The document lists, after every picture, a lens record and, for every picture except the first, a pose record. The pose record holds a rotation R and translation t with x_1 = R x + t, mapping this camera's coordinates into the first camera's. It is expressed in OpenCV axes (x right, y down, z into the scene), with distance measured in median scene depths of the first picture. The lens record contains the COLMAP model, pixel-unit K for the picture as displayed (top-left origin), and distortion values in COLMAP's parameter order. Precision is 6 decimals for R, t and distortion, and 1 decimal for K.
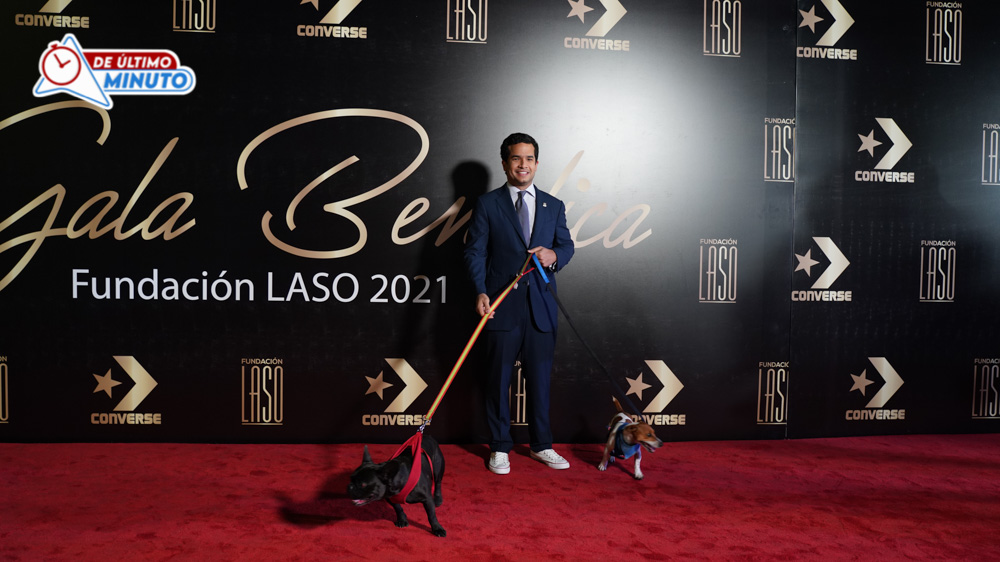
lens RADIAL K [[902.7, 0, 514.4], [0, 902.7, 290.3], [0, 0, 1]] dist [-0.107416, 0.092379]
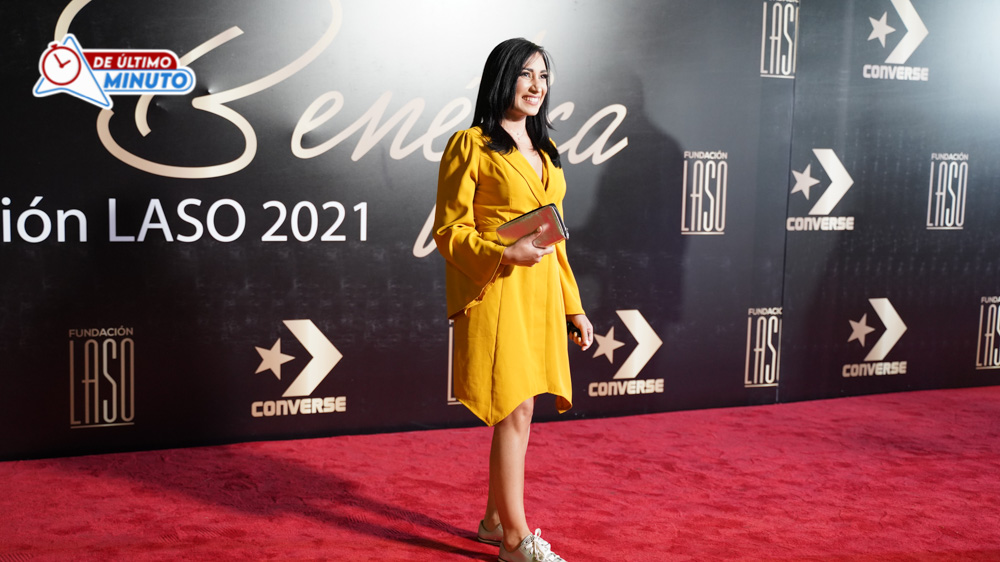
lens RADIAL K [[1307.4, 0, 538.4], [0, 1307.4, 326.6], [0, 0, 1]] dist [0.048567, 0.000000]
pose [[0.946619, -0.038556, 0.320041, -0.285744], [0.012057, 0.996361, 0.084371, -0.003977], [-0.322129, -0.076009, 0.943639, -0.032861]]
